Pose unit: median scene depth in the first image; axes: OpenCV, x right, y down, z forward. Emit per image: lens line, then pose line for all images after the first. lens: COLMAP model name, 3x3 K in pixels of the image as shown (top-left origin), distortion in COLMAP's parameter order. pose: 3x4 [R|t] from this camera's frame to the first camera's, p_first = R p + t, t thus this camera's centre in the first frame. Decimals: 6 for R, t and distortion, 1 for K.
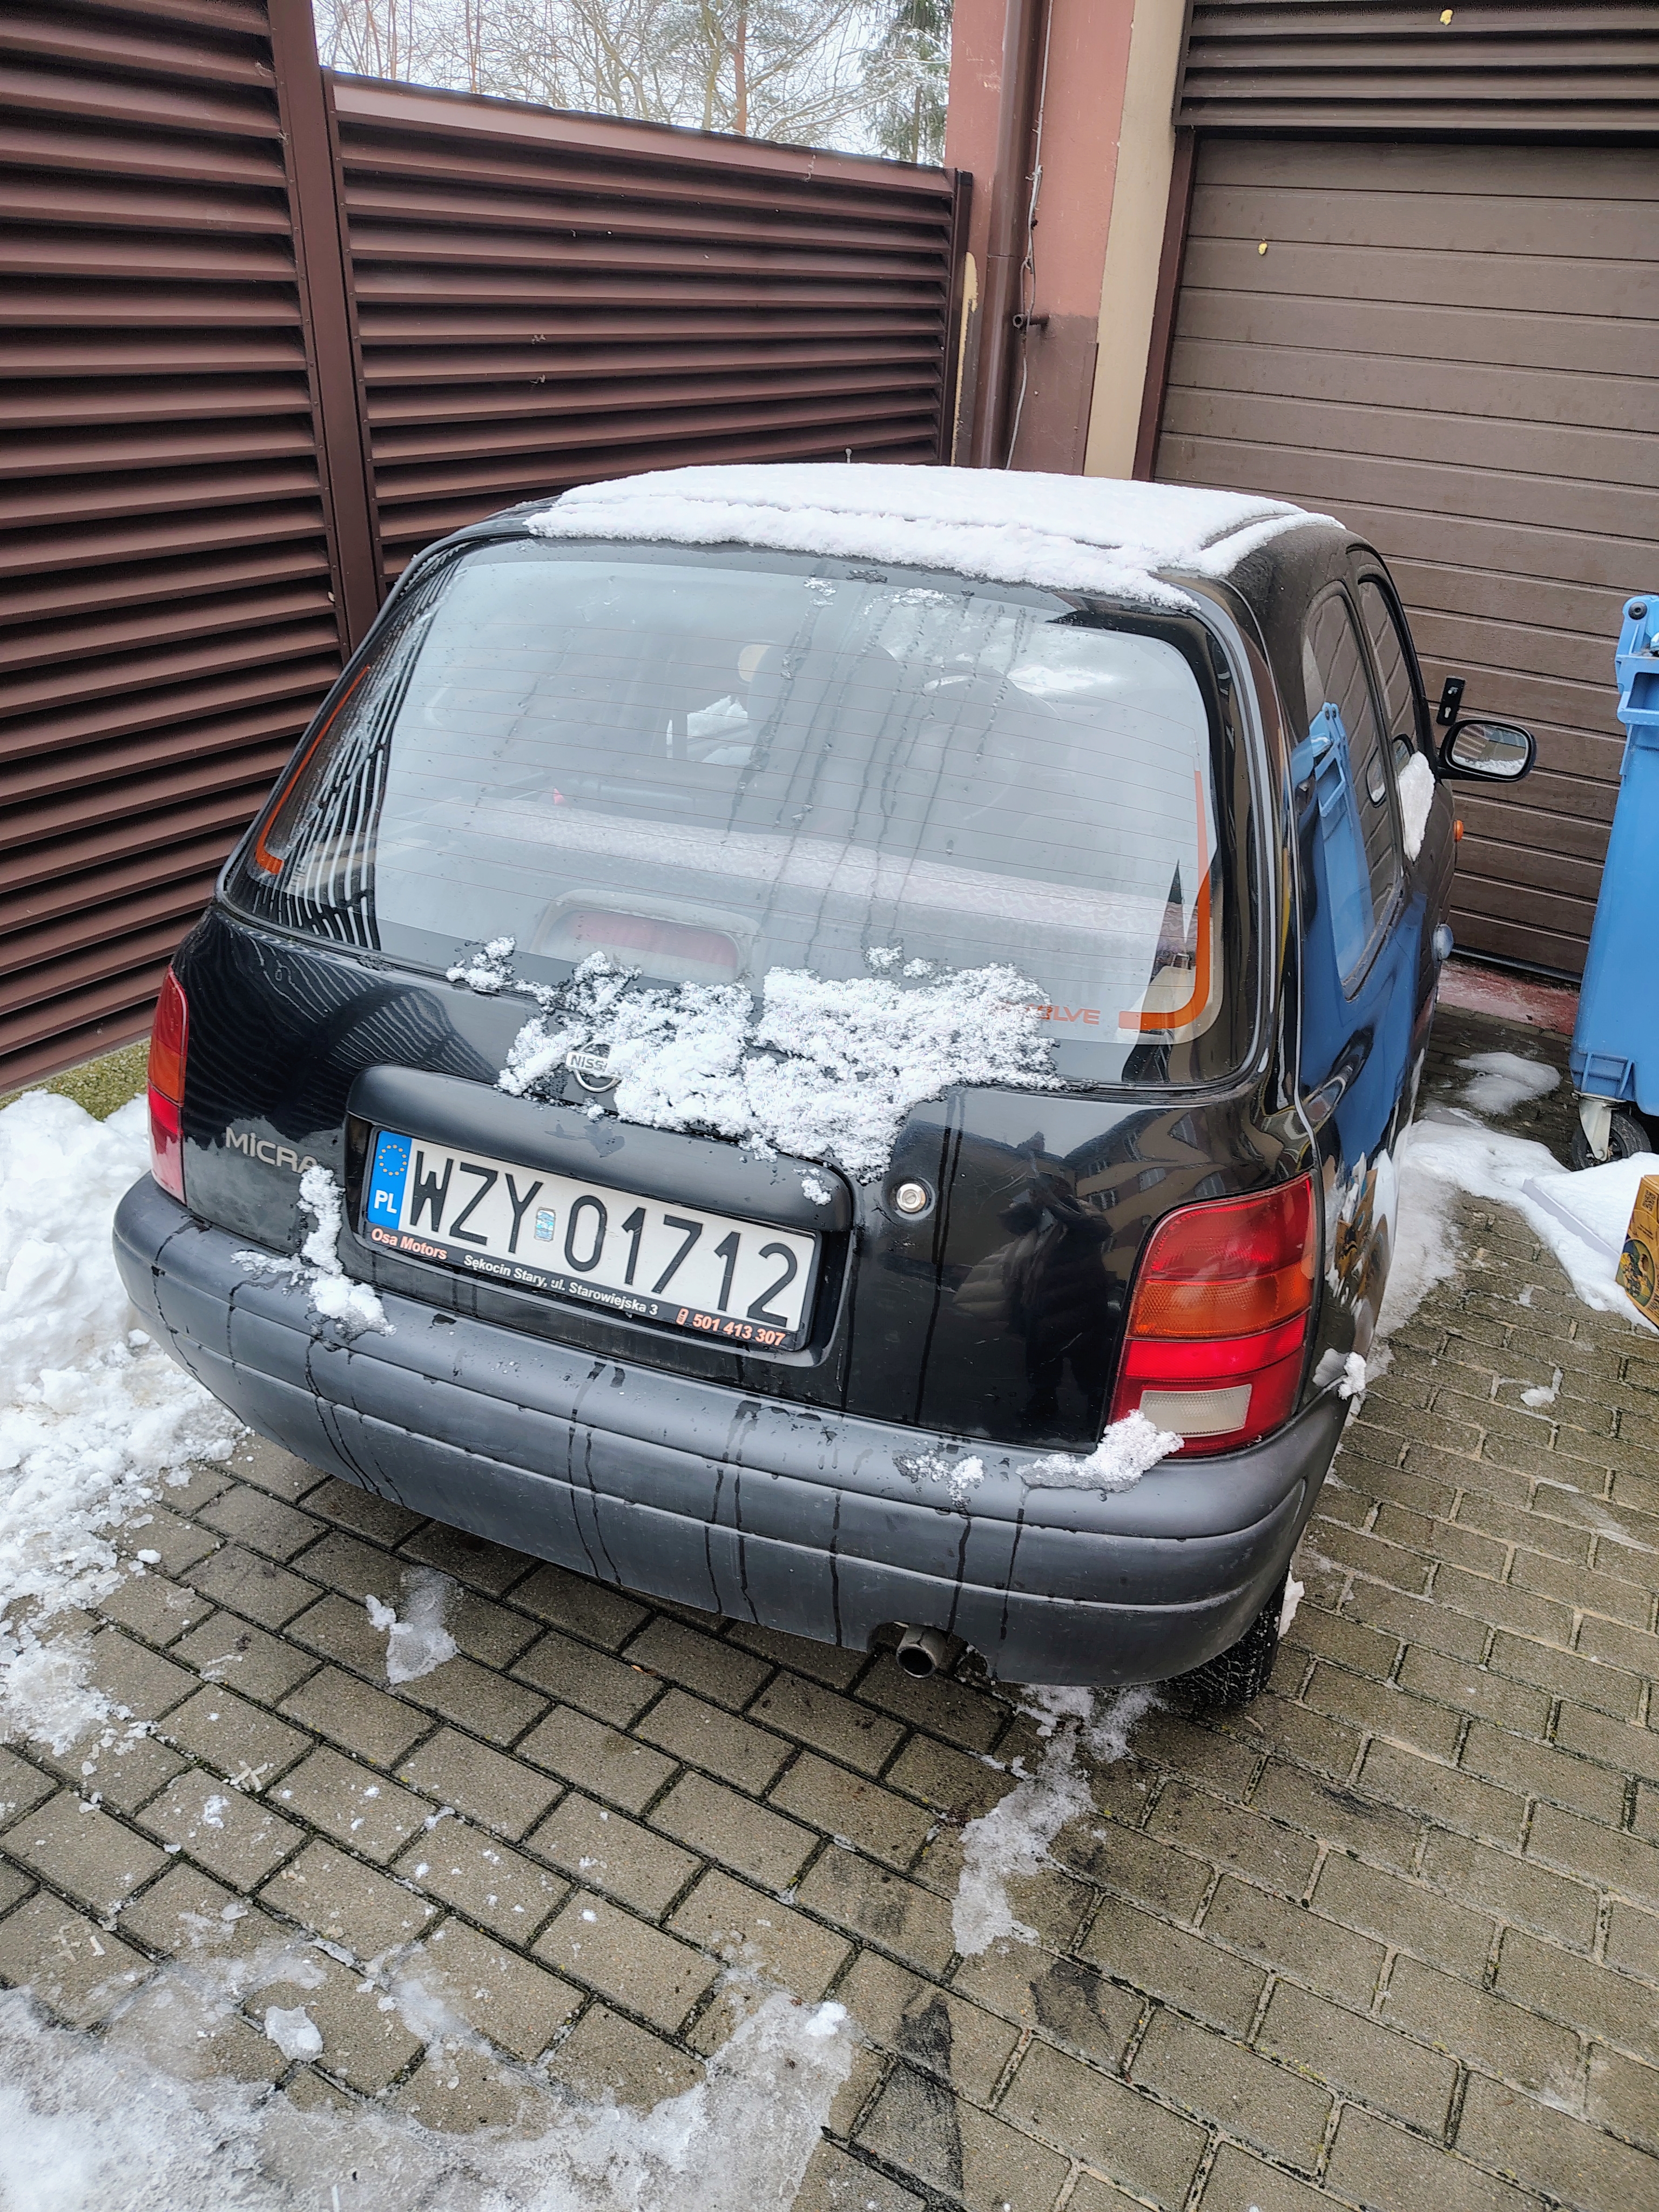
lens RADIAL K [[1562.6, 0, 894.7], [0, 1562.6, 1106.7], [0, 0, 1]] dist [0.144416, -0.235919]
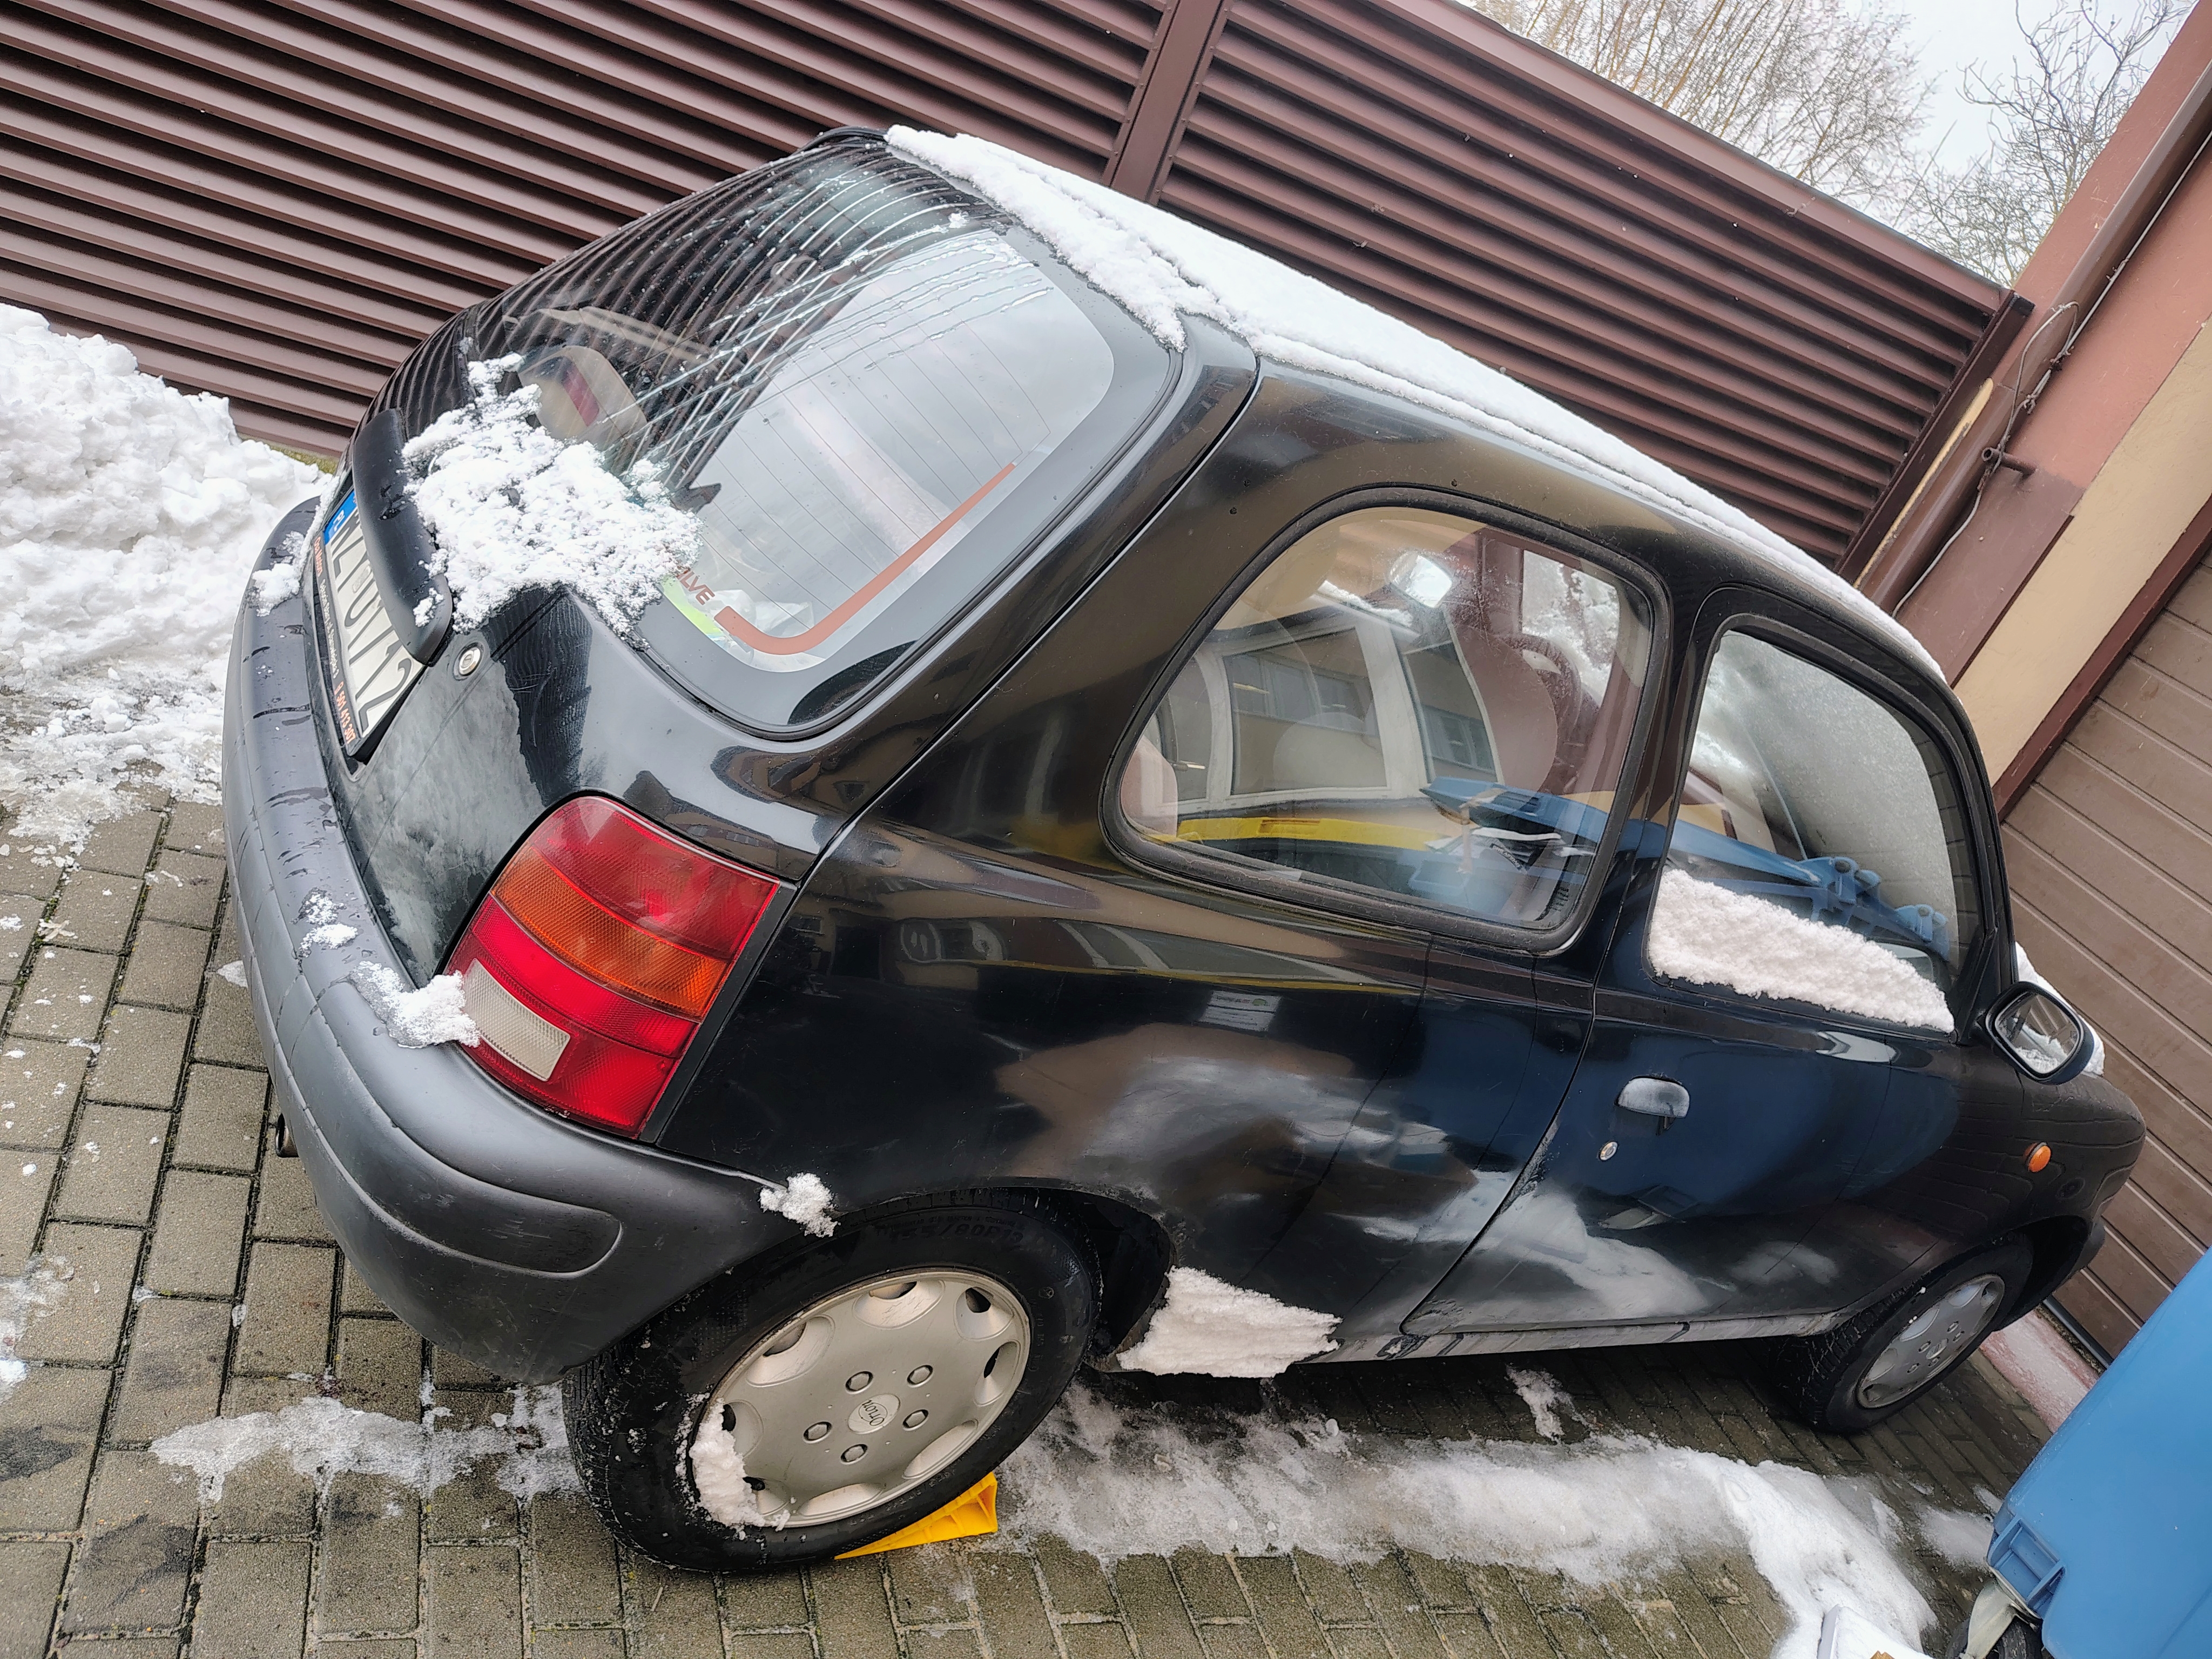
lens RADIAL K [[1603.4, 0, 1107.8], [0, 1603.4, 781.7], [0, 0, 1]] dist [0.002404, 0.006521]
pose [[0.716154, 0.495075, -0.491960, 0.632097], [-0.587929, 0.807770, -0.042973, -0.053729], [0.376116, 0.320012, 0.869557, 0.257170]]
